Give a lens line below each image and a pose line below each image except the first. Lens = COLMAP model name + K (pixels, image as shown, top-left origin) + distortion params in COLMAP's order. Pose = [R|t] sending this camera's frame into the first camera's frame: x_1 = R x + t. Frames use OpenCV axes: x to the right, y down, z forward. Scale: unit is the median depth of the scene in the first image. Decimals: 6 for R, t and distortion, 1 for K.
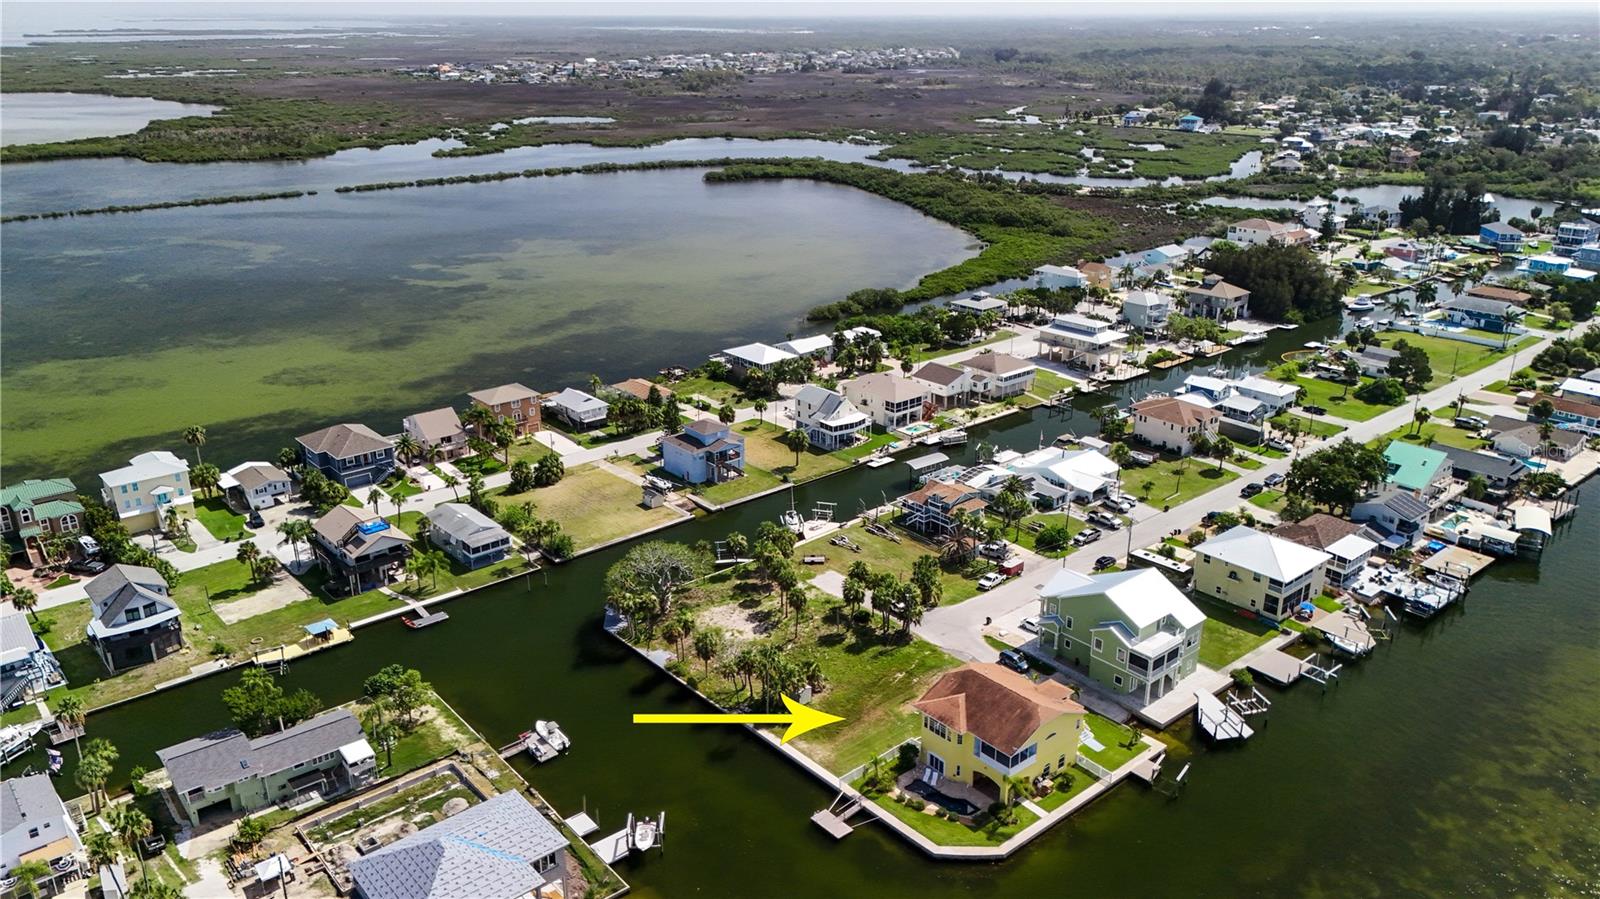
lens RADIAL K [[1169.9, 0, 802.2], [0, 1169.9, 454.6], [0, 0, 1]] dist [0.080497, -0.078902]
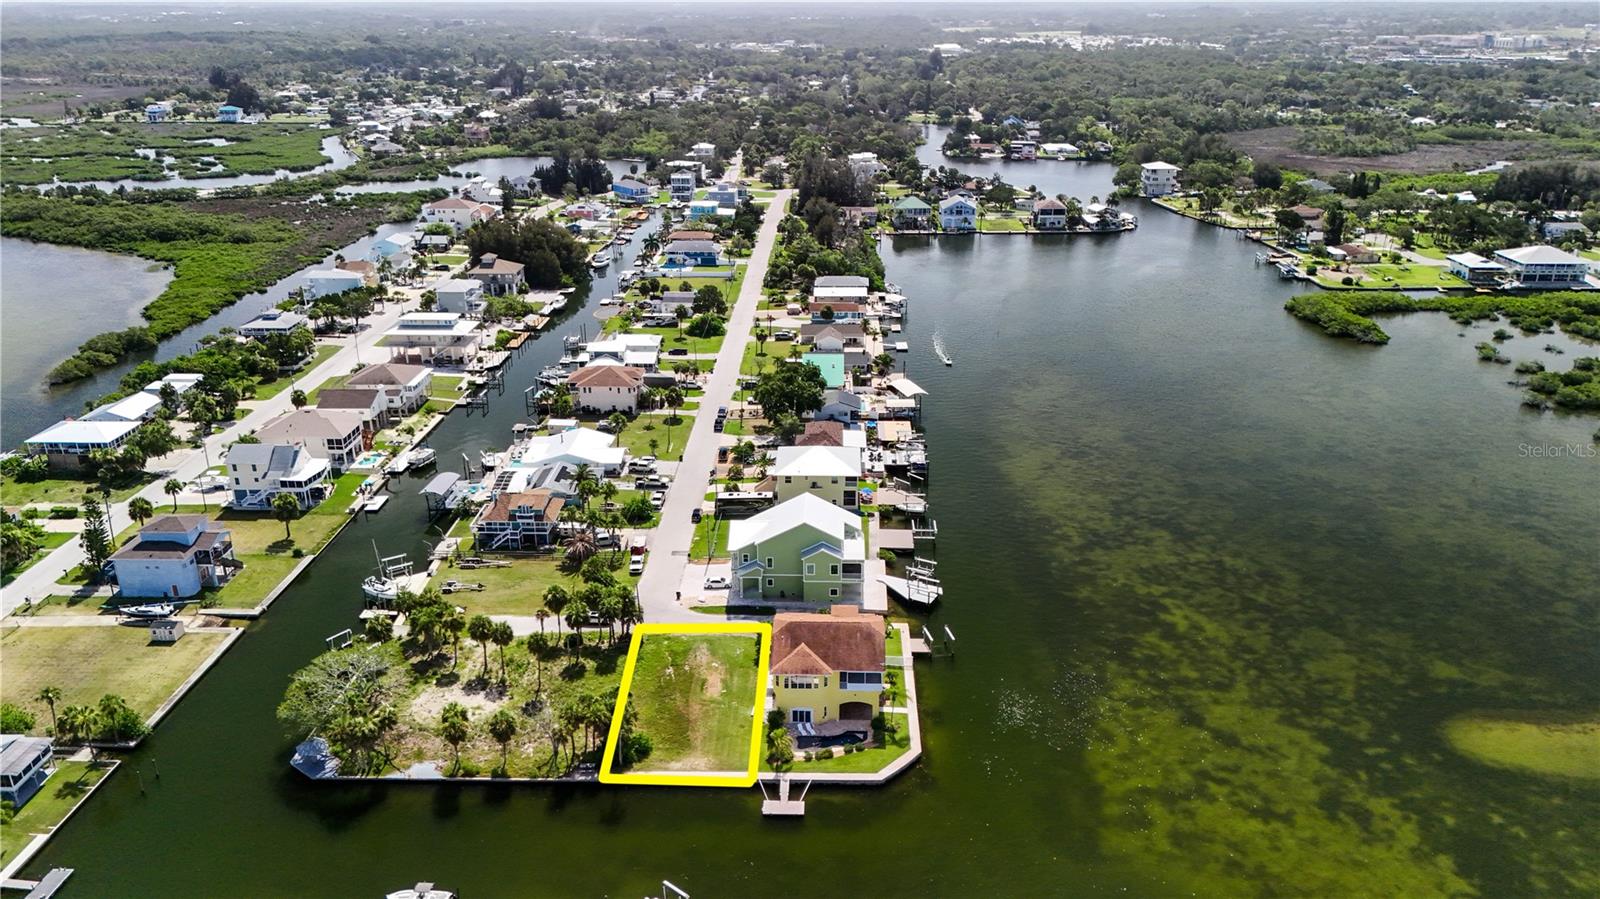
lens RADIAL K [[1169.9, 0, 802.2], [0, 1169.9, 454.6], [0, 0, 1]] dist [0.080497, -0.078902]
pose [[0.674311, -0.270322, 0.687190, -0.318455], [0.263091, 0.957468, 0.118482, -0.049676], [-0.689991, 0.100900, 0.716751, 0.133566]]
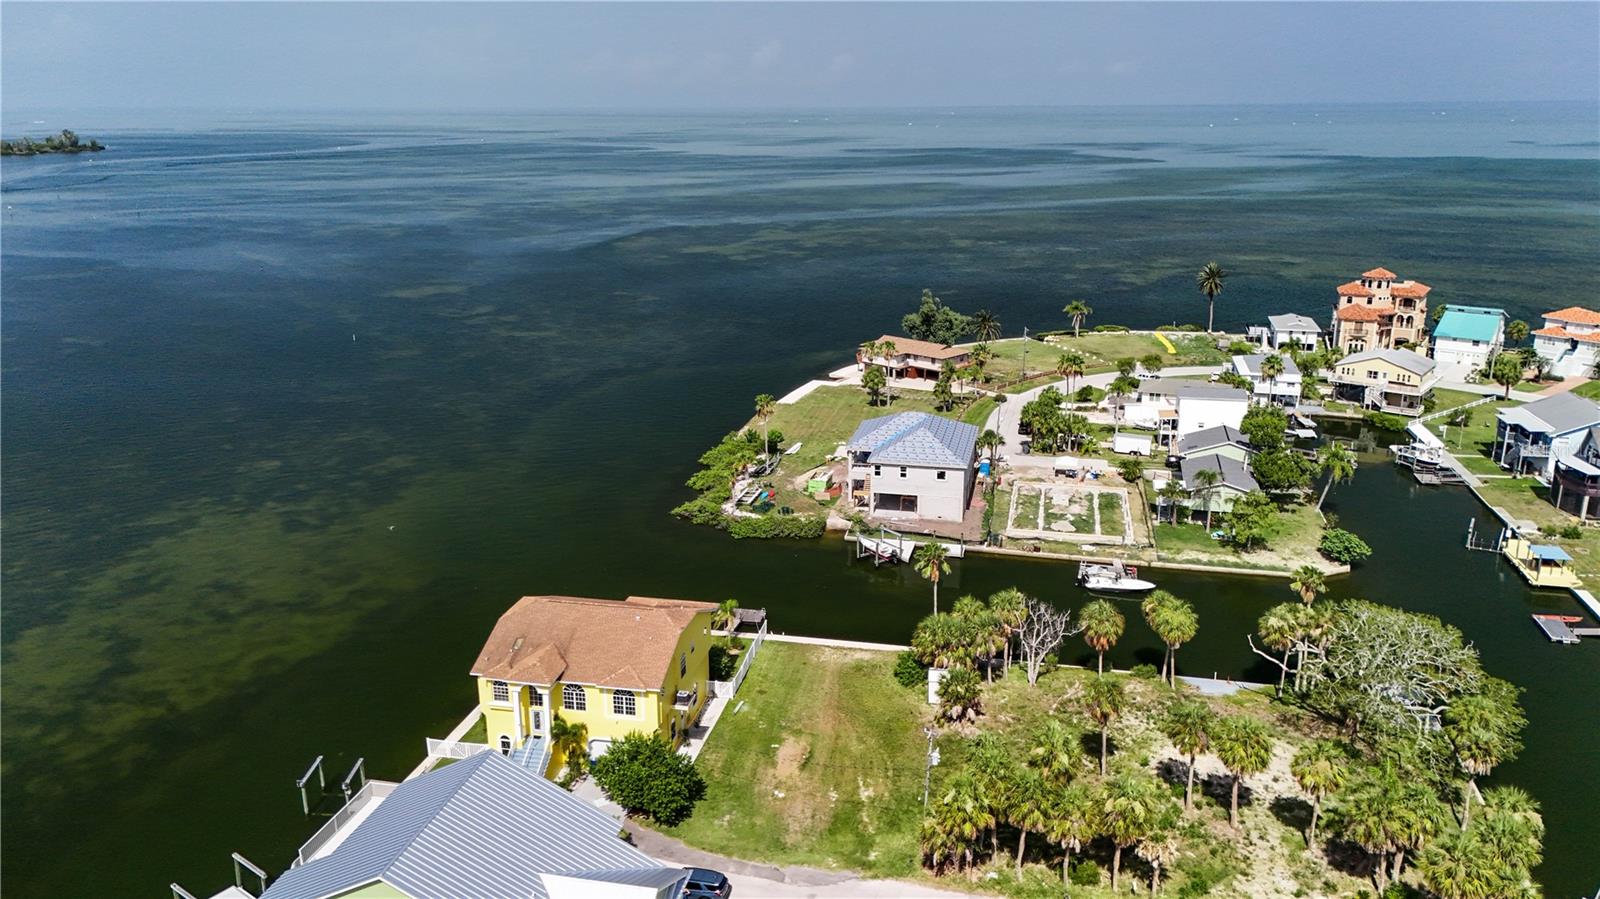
lens RADIAL K [[1169.9, 0, 802.2], [0, 1169.9, 454.6], [0, 0, 1]] dist [0.080497, -0.078902]
pose [[-0.795082, 0.177478, -0.579954, 0.257684], [-0.211011, 0.815541, 0.538857, -0.140328], [0.568612, 0.550812, -0.610972, 0.824639]]
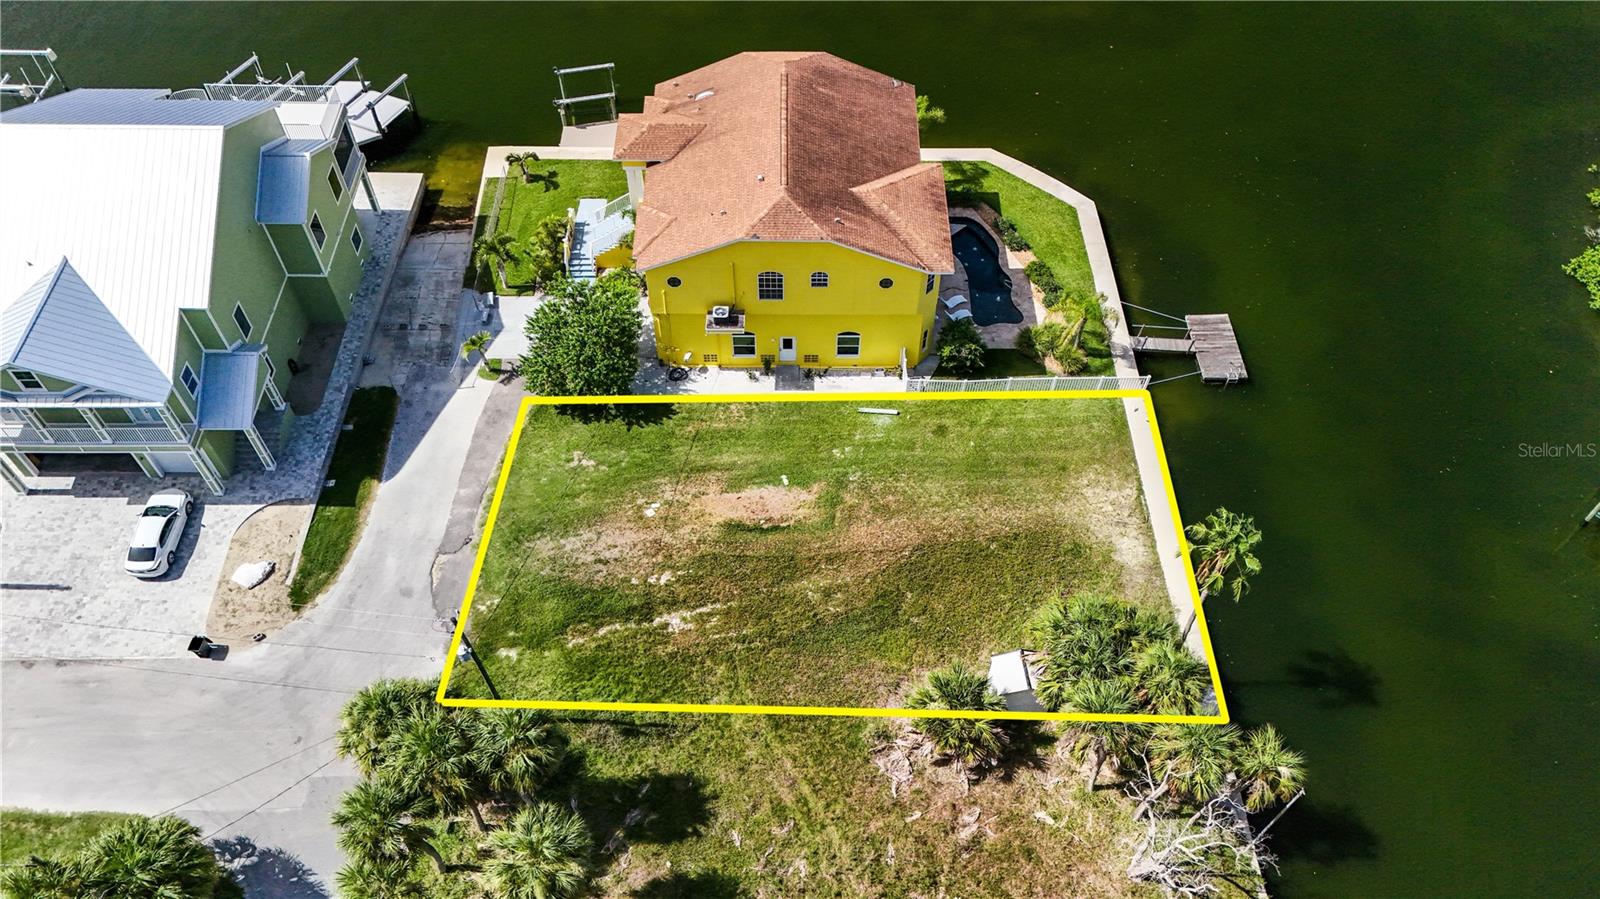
lens RADIAL K [[1169.9, 0, 802.2], [0, 1169.9, 454.6], [0, 0, 1]] dist [0.080497, -0.078902]
pose [[-0.764807, -0.515937, 0.385849, -0.030486], [0.221466, 0.351867, 0.909474, -0.079632], [-0.604998, 0.781024, -0.154848, 0.672096]]
